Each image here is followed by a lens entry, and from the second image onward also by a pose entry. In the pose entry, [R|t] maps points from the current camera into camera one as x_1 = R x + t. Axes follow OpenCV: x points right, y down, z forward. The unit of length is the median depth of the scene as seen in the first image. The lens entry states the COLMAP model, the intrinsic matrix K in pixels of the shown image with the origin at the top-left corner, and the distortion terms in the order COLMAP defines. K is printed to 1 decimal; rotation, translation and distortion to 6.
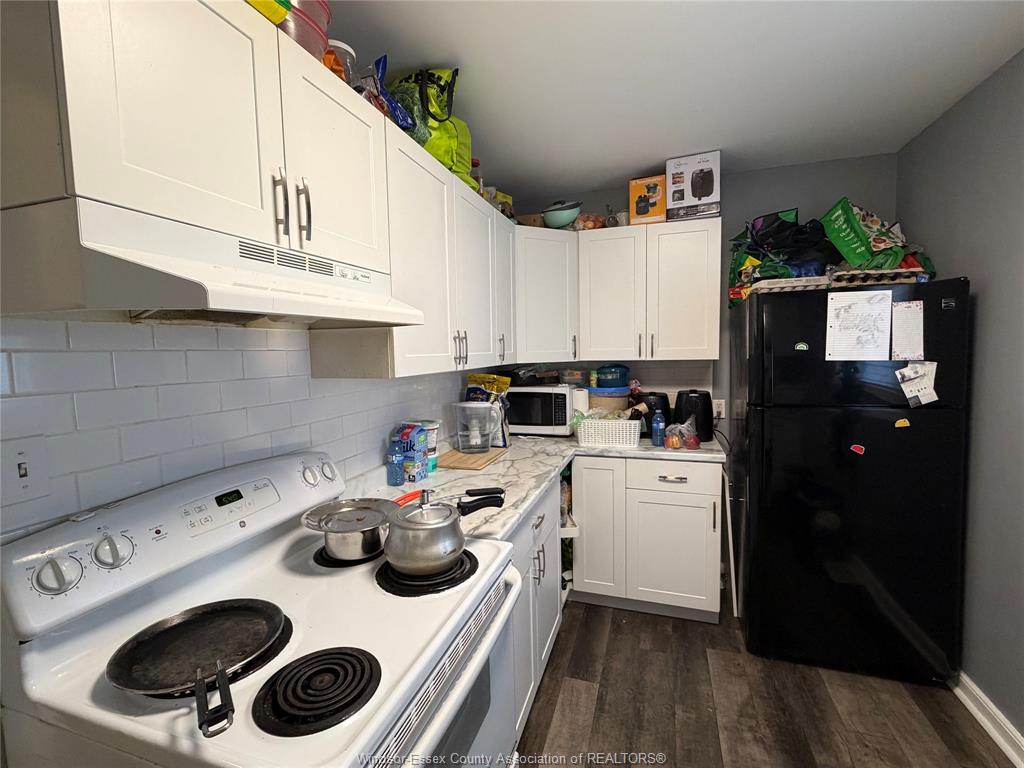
lens RADIAL K [[450.9, 0, 514.5], [0, 450.9, 381.8], [0, 0, 1]] dist [-0.000204, 0.000415]
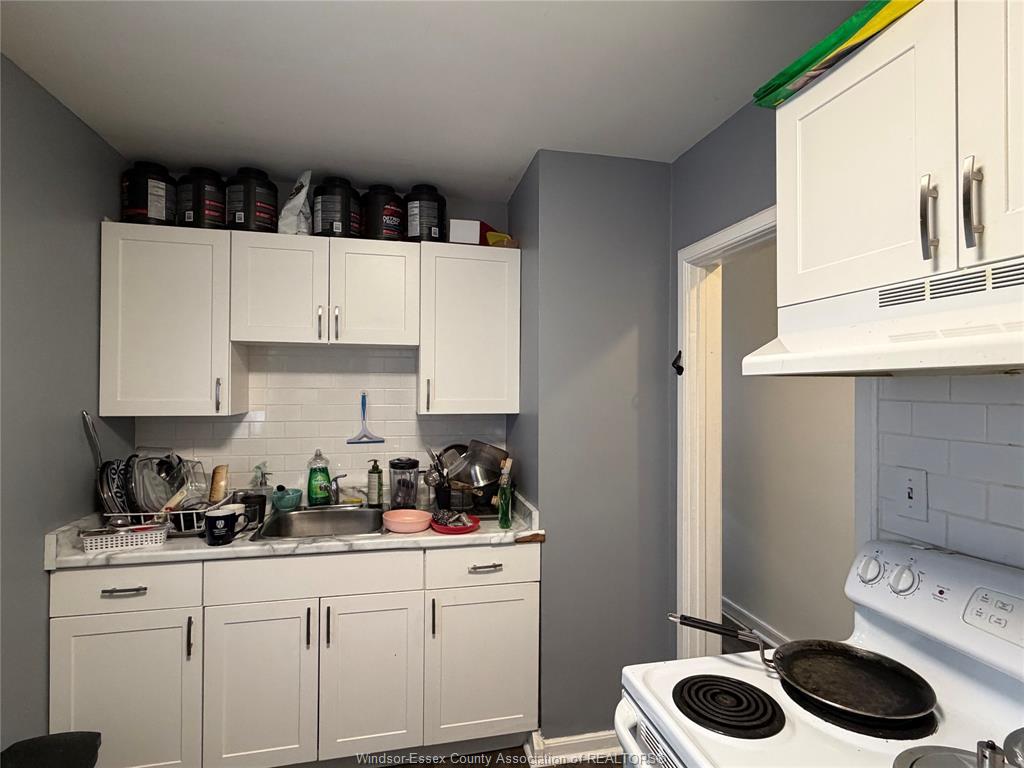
lens RADIAL K [[521.8, 0, 508.8], [0, 521.8, 383.8], [0, 0, 1]] dist [-0.000788, 0.000193]
pose [[-0.860139, 0.011313, -0.509934, 0.528841], [-0.026603, 0.997398, 0.067000, -0.150716], [0.509366, 0.071195, -0.857600, 1.353053]]
